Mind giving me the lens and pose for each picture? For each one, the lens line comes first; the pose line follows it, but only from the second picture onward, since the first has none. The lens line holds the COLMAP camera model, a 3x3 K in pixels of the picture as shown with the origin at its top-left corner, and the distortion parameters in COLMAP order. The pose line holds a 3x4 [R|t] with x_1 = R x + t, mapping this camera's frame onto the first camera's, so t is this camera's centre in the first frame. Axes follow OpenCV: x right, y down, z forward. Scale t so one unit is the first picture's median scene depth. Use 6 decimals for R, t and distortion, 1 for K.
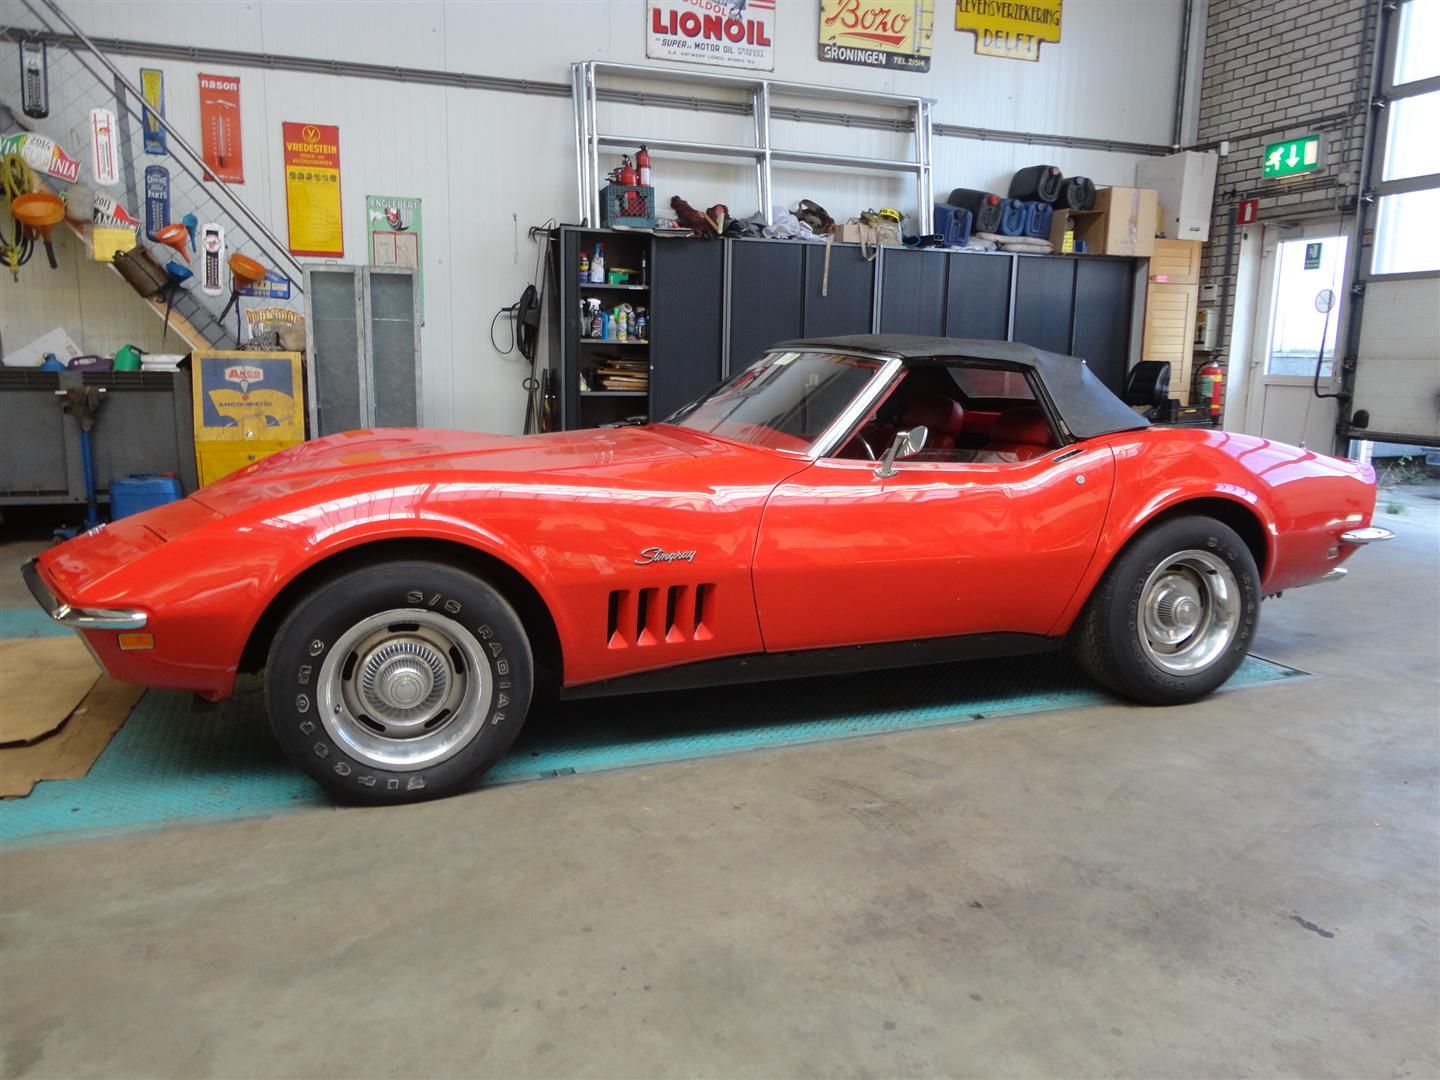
lens RADIAL K [[1058.4, 0, 720.0], [0, 1058.4, 540.0], [0, 0, 1]] dist [-0.007958, 0.013893]
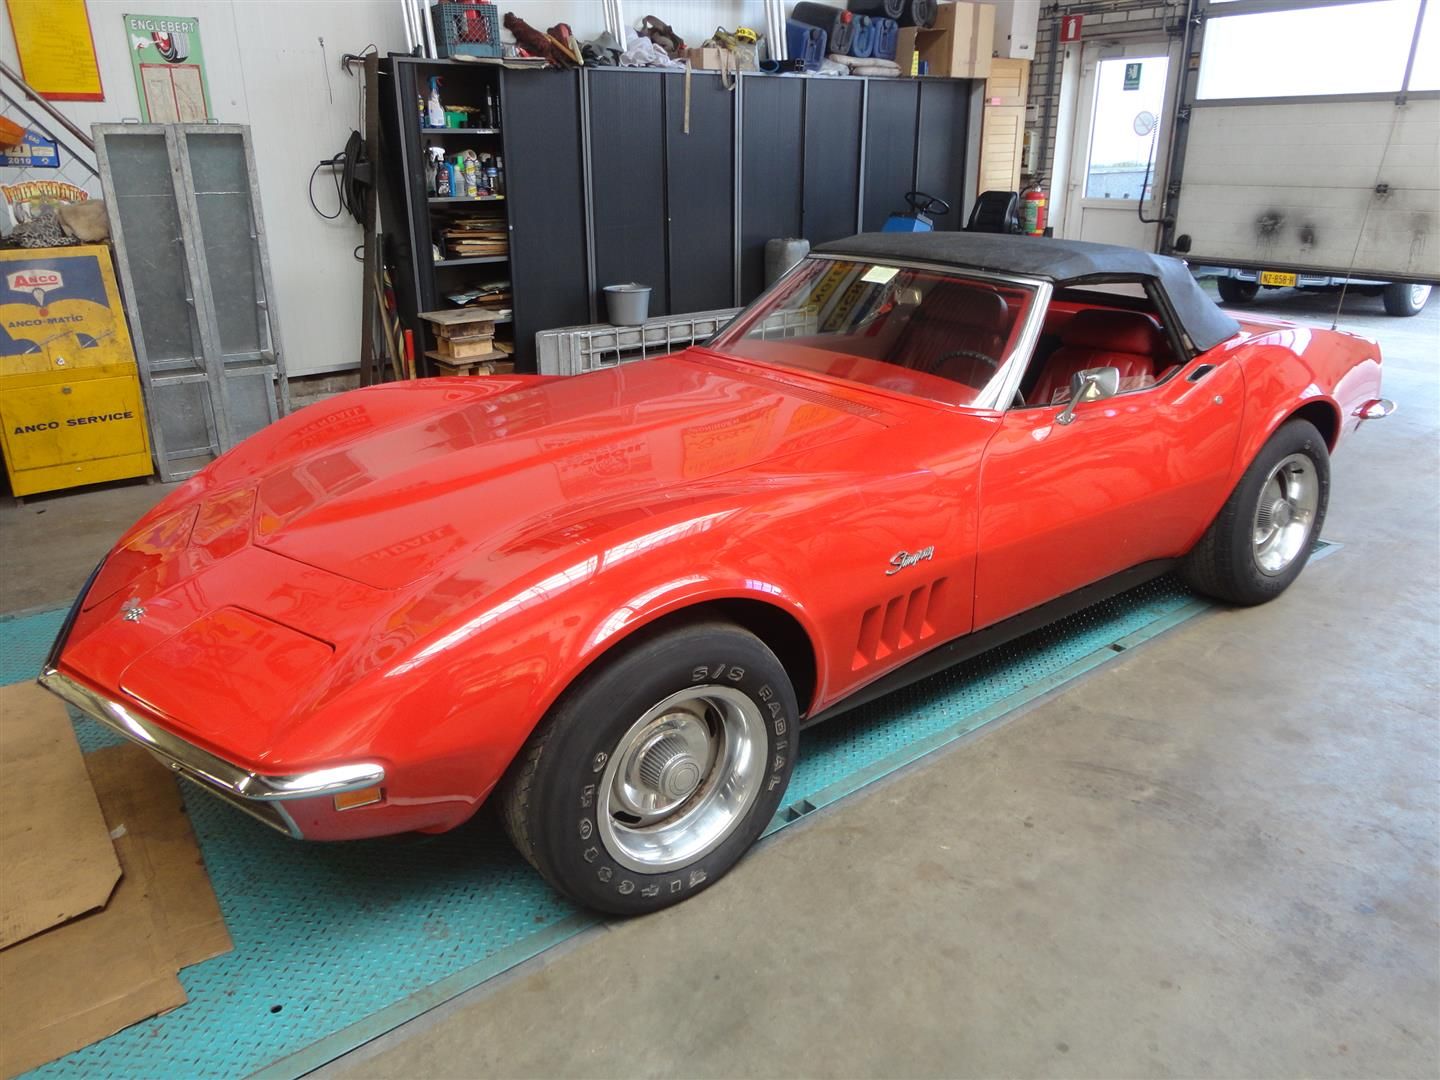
lens RADIAL K [[1049.8, 0, 722.5], [0, 1049.8, 542.0], [0, 0, 1]] dist [0.007704, 0.000142]
pose [[0.954283, -0.128136, 0.270048, -0.165179], [0.074597, 0.976961, 0.199954, -0.070031], [-0.289448, -0.170668, 0.941856, 0.091837]]
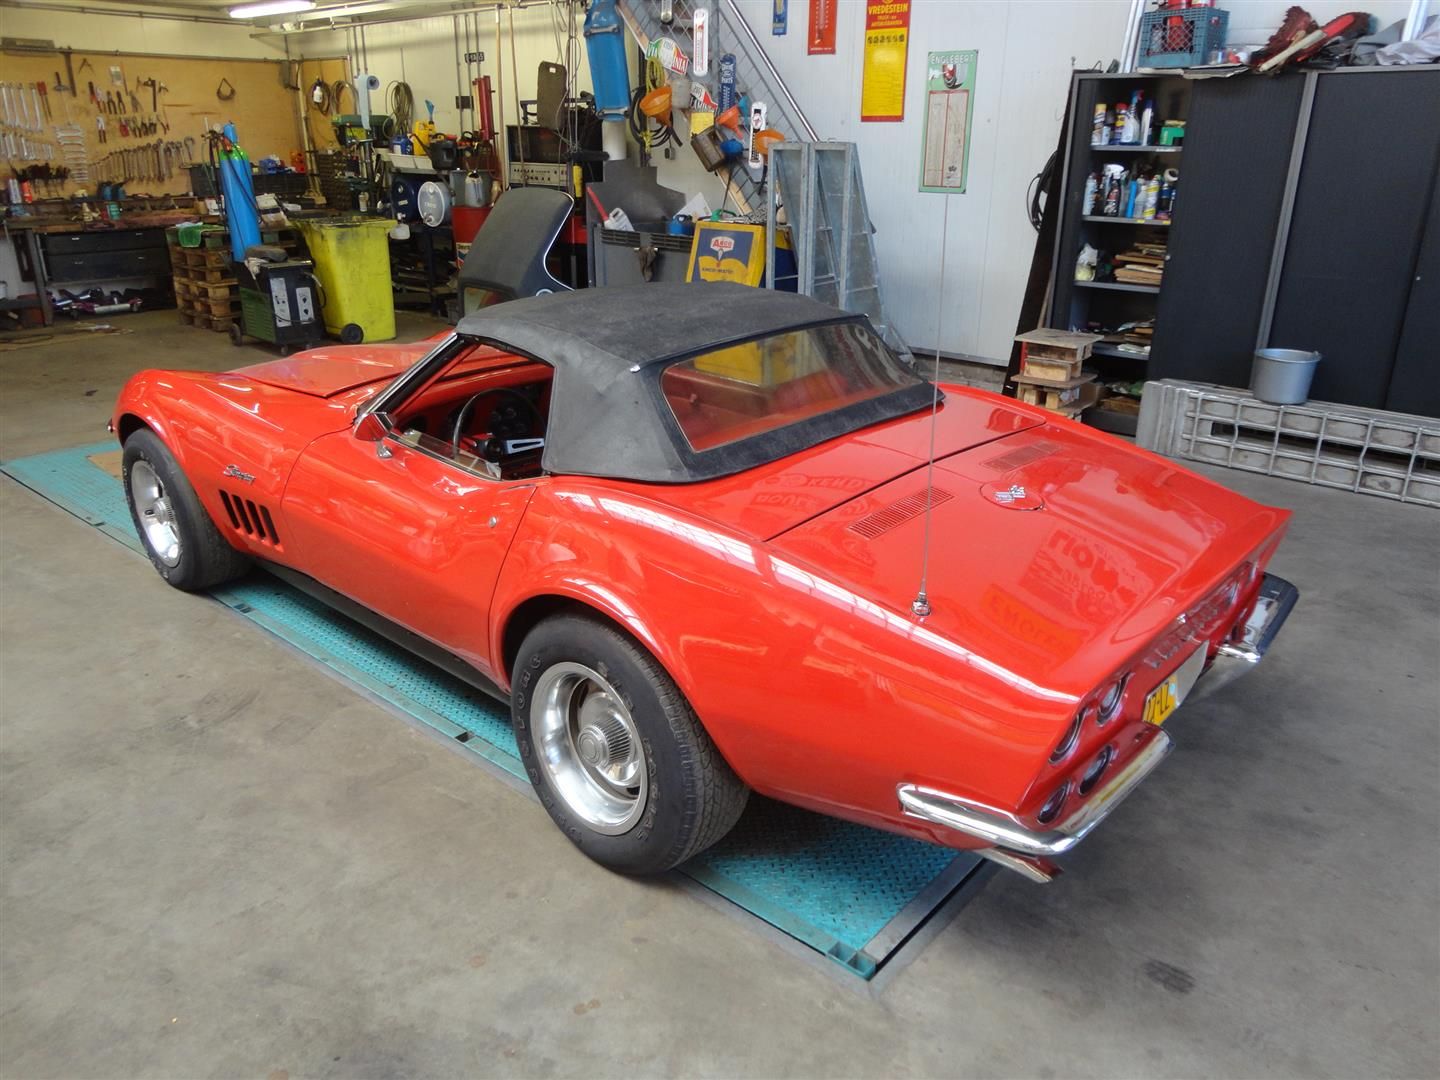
lens RADIAL K [[1052.7, 0, 720.0], [0, 1052.7, 540.0], [0, 0, 1]] dist [-0.002981, 0.003983]
pose [[0.468638, 0.305031, -0.829056, 0.478785], [-0.149422, 0.952342, 0.265928, -0.122106], [0.870662, -0.000745, 0.491882, 0.341519]]
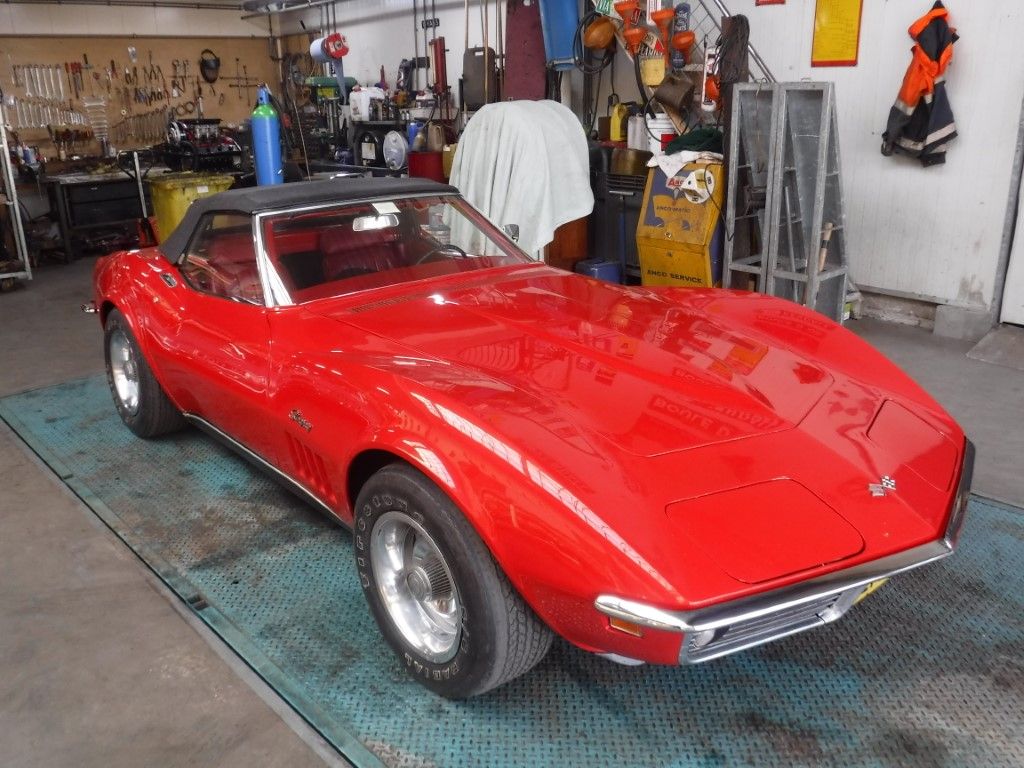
lens RADIAL K [[867.6, 0, 517.2], [0, 867.6, 384.3], [0, 0, 1]] dist [-0.091427, 0.010640]
pose [[0.379037, 0.269689, -0.885211, 0.298776], [-0.140254, 0.962282, 0.233115, -0.110741], [0.914691, 0.035795, 0.402565, 0.370521]]
